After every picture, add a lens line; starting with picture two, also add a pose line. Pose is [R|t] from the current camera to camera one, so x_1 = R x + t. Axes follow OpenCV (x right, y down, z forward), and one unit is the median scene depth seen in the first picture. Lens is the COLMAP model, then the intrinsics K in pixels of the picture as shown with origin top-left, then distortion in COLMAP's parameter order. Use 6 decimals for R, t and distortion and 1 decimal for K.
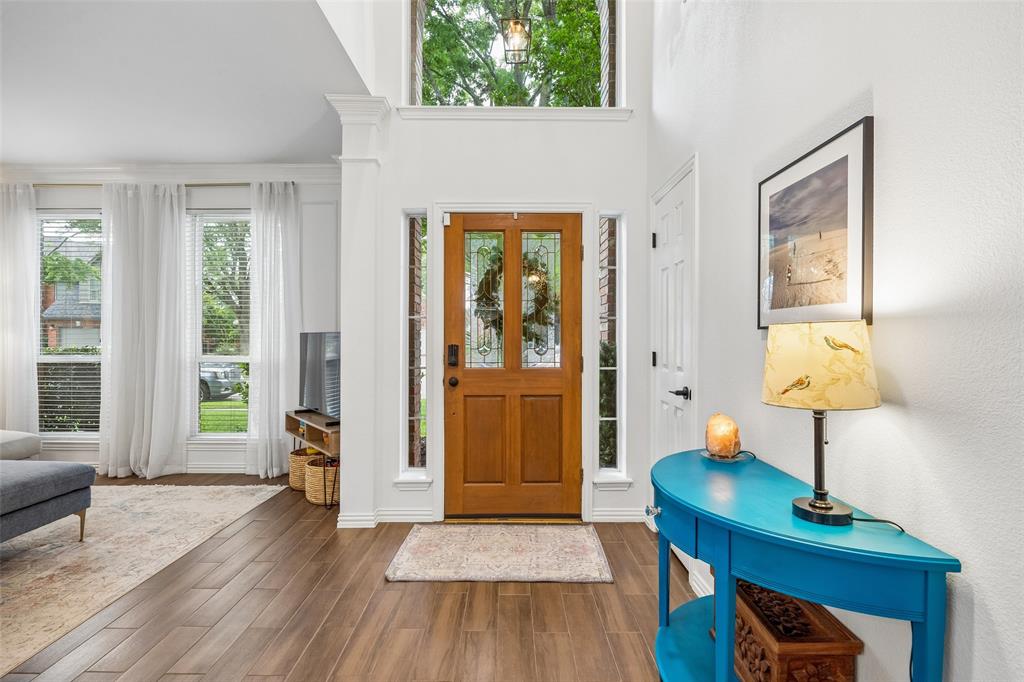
lens RADIAL K [[485.2, 0, 505.8], [0, 485.2, 341.4], [0, 0, 1]] dist [-0.009056, 0.002363]
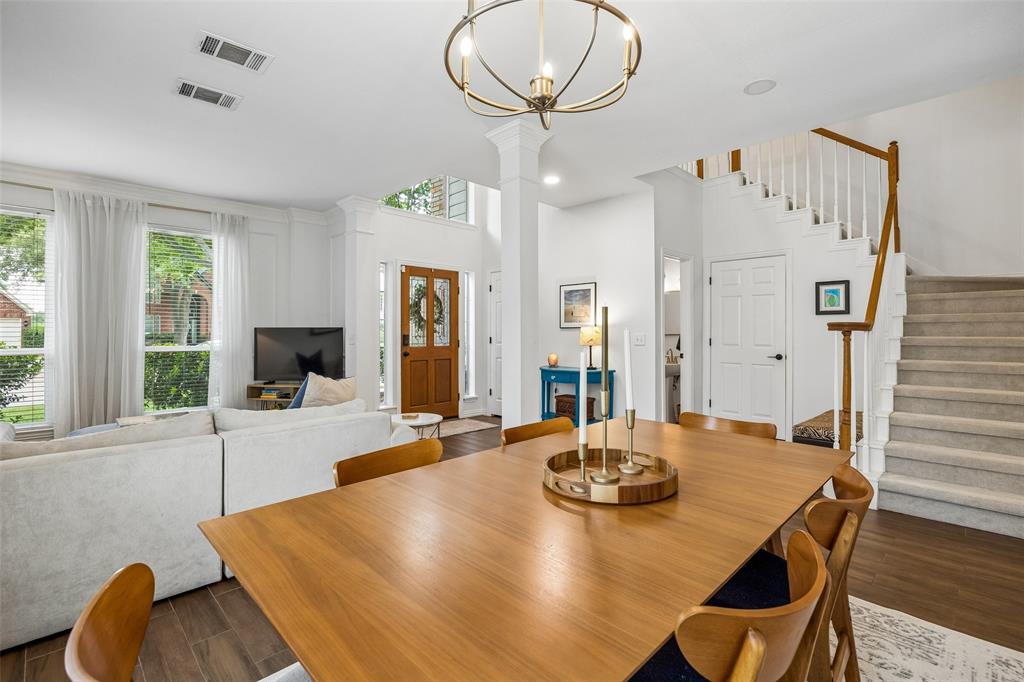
lens RADIAL K [[458.0, 0, 507.0], [0, 458.0, 331.1], [0, 0, 1]] dist [-0.015372, 0.000015]
pose [[0.715927, 0.000676, 0.698175, -1.074228], [0.005921, 0.999958, -0.007040, 0.008953], [-0.698150, 0.009174, 0.715892, -0.564015]]
